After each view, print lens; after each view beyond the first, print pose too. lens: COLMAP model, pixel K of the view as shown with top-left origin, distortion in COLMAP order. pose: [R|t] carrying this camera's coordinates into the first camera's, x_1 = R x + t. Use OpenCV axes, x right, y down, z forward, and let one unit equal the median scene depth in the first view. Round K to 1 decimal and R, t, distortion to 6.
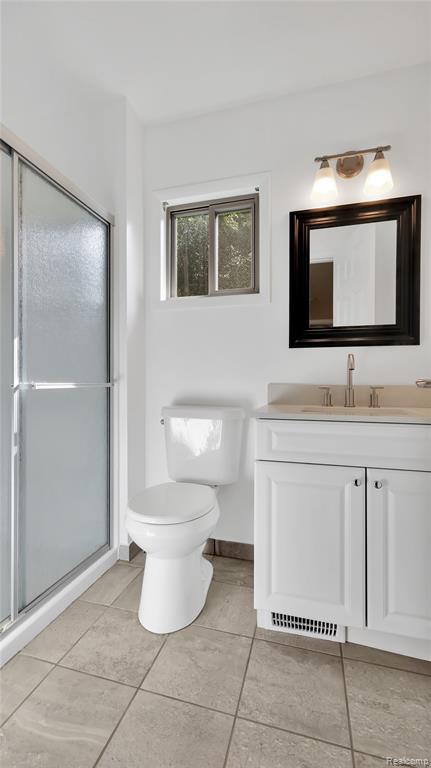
lens RADIAL K [[335.3, 0, 216.1], [0, 335.3, 383.9], [0, 0, 1]] dist [0.002424, -0.000142]
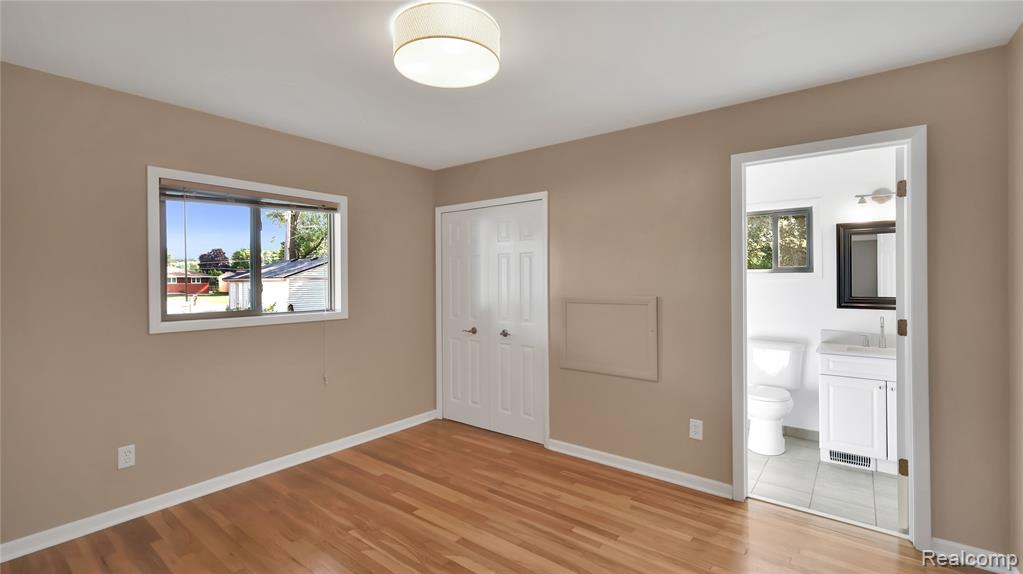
lens RADIAL K [[446.6, 0, 508.8], [0, 446.6, 285.5], [0, 0, 1]] dist [0.002424, -0.000142]
pose [[0.923530, -0.009271, -0.383413, -0.448728], [0.008898, 0.999957, -0.002747, -0.245822], [0.383422, -0.000874, 0.923573, -1.723134]]
